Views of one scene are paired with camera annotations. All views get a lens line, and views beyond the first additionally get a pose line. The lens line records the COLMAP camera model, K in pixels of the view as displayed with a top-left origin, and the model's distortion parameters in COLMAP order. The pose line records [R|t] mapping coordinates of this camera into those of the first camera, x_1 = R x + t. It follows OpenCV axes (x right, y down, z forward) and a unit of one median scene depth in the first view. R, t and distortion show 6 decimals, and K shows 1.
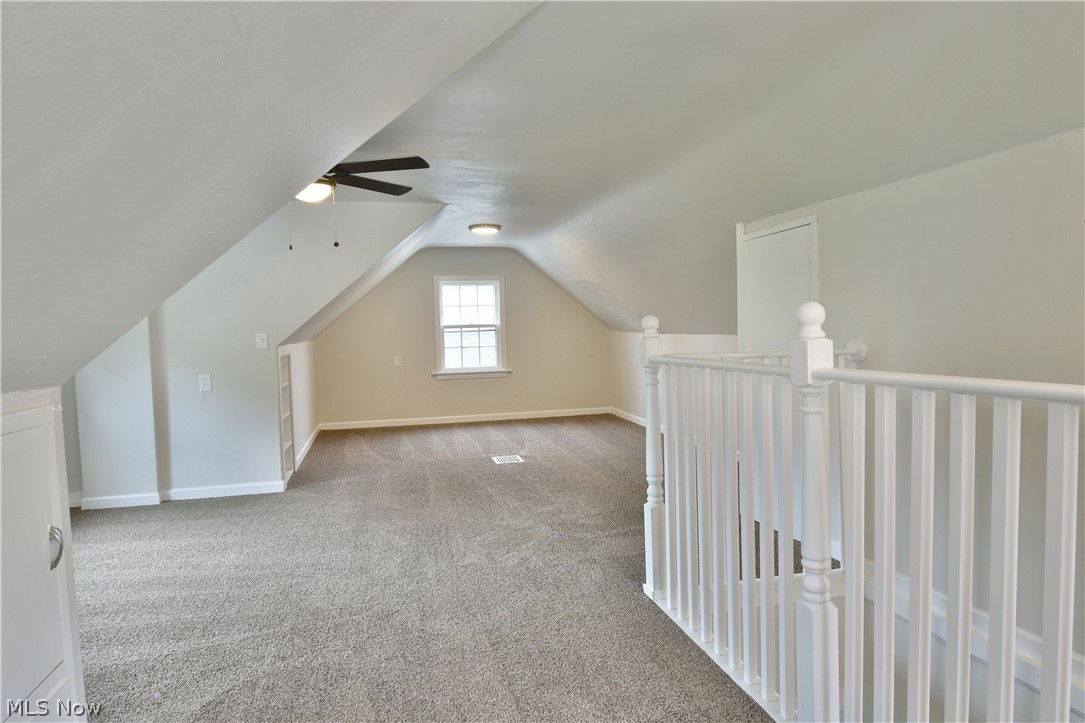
lens RADIAL K [[661.0, 0, 542.9], [0, 661.0, 367.2], [0, 0, 1]] dist [-0.011665, -0.002851]
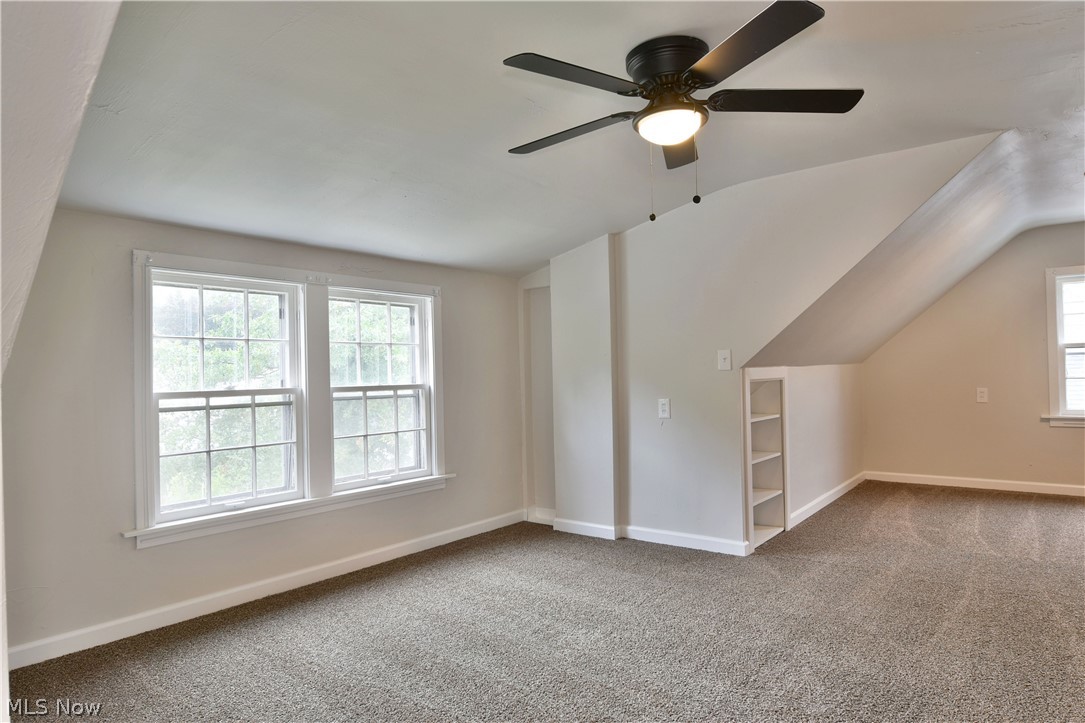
lens RADIAL K [[661.0, 0, 539.0], [0, 661.0, 362.9], [0, 0, 1]] dist [-0.011665, -0.002851]
pose [[0.617511, 0.003572, -0.786554, 0.064182], [-0.045069, 0.998508, -0.030848, -0.001981], [0.785270, 0.054498, 0.616750, 0.336000]]
